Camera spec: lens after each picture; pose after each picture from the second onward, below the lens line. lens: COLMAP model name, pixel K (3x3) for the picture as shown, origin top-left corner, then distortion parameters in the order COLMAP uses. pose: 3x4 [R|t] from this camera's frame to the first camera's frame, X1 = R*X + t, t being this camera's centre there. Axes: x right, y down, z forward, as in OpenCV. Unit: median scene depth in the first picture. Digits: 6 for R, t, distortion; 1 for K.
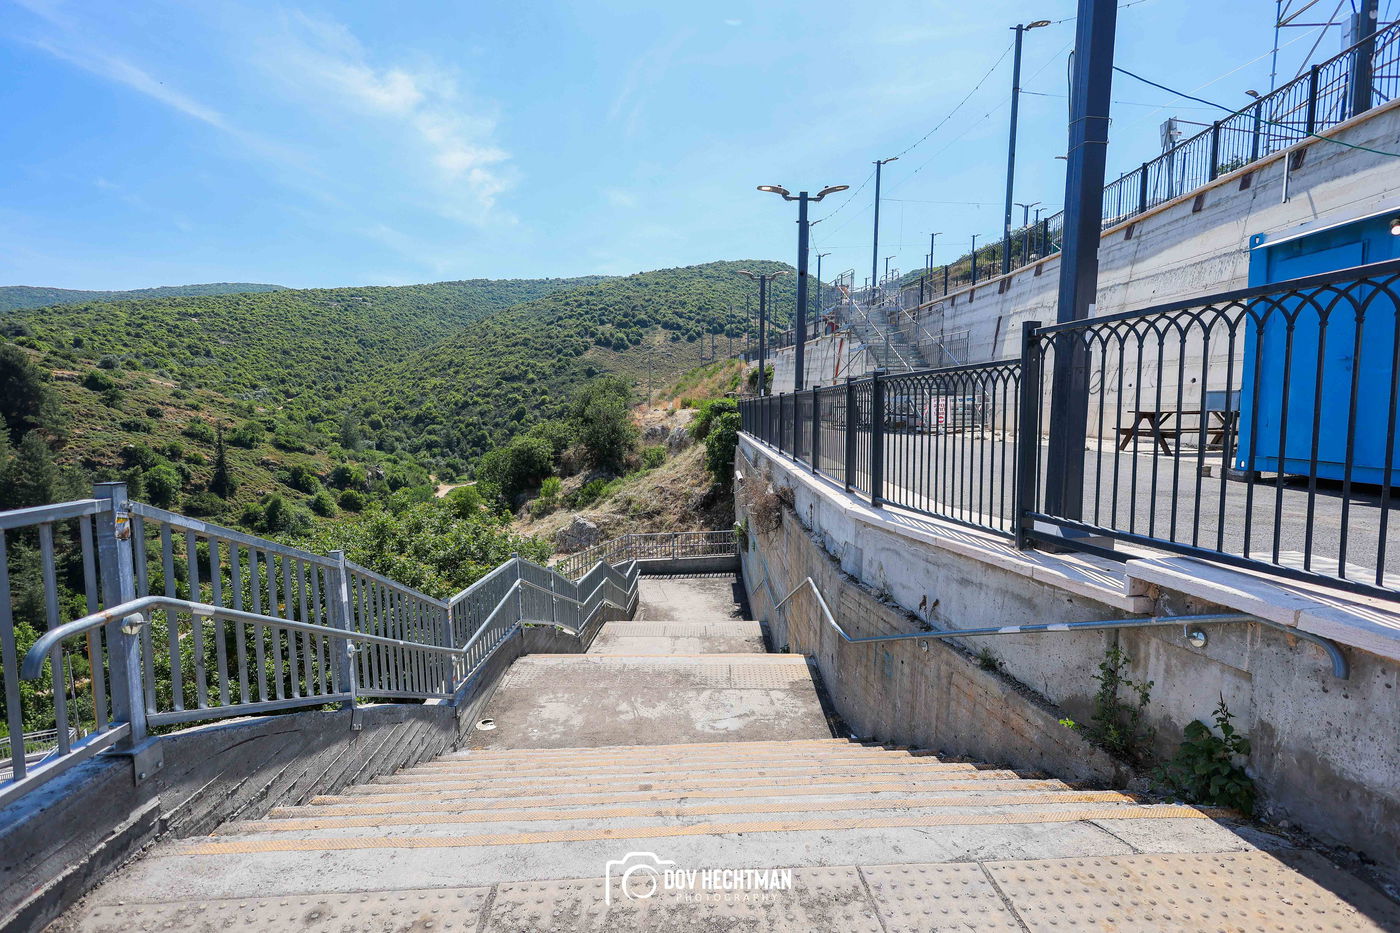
lens RADIAL K [[644.6, 0, 709.3], [0, 644.6, 463.7], [0, 0, 1]] dist [0.000450, 0.000277]
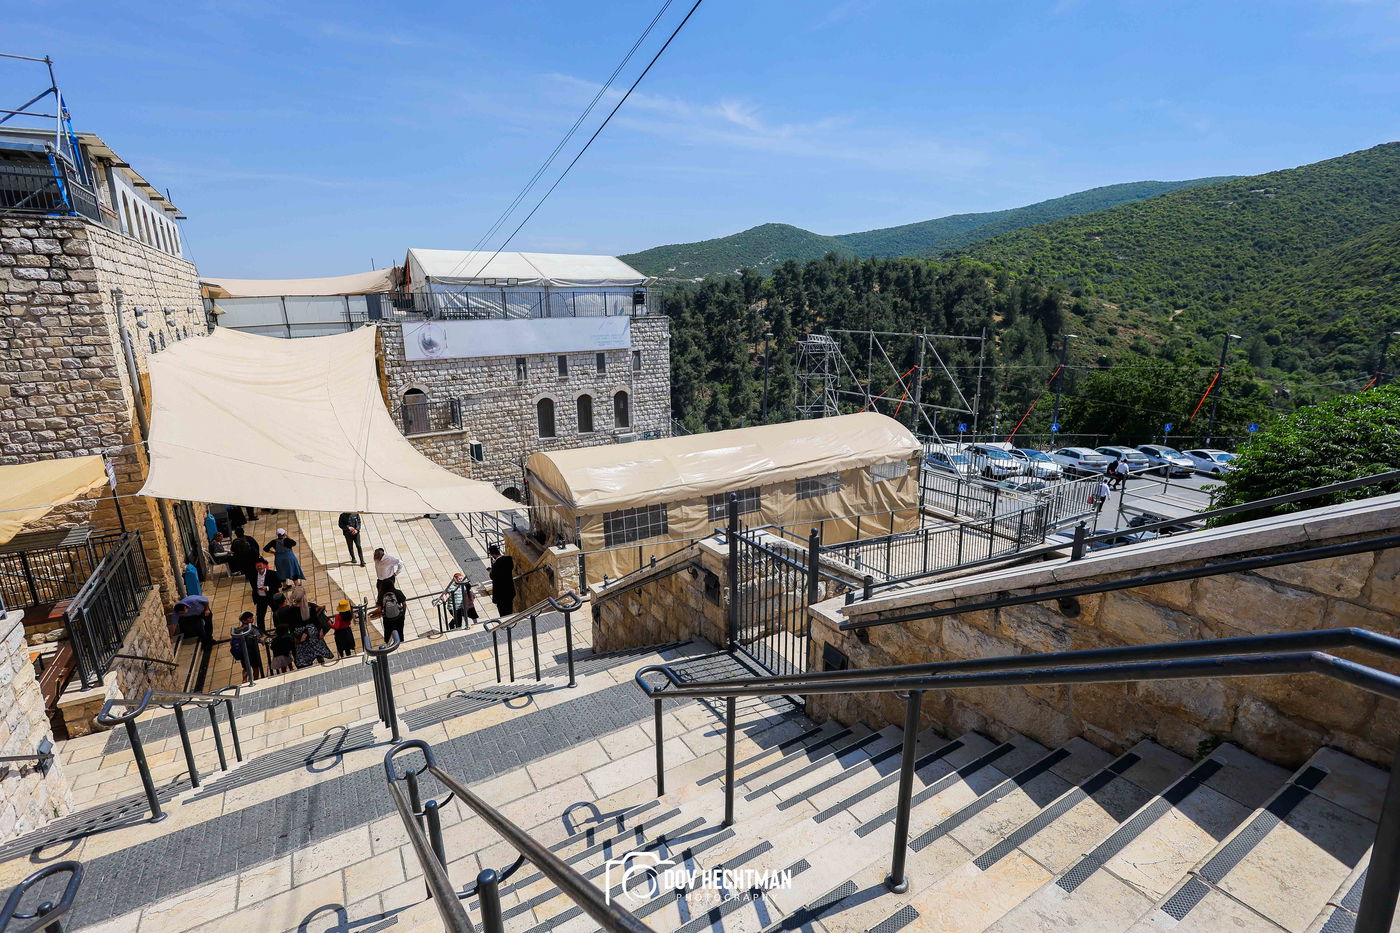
lens RADIAL K [[646.1, 0, 697.2], [0, 646.1, 467.7], [0, 0, 1]] dist [0.000032, 0.000403]
pose [[0.414094, 0.220478, -0.883128, 0.035051], [-0.077556, 0.975239, 0.207109, -0.005404], [0.906924, -0.017270, 0.420941, -0.205364]]
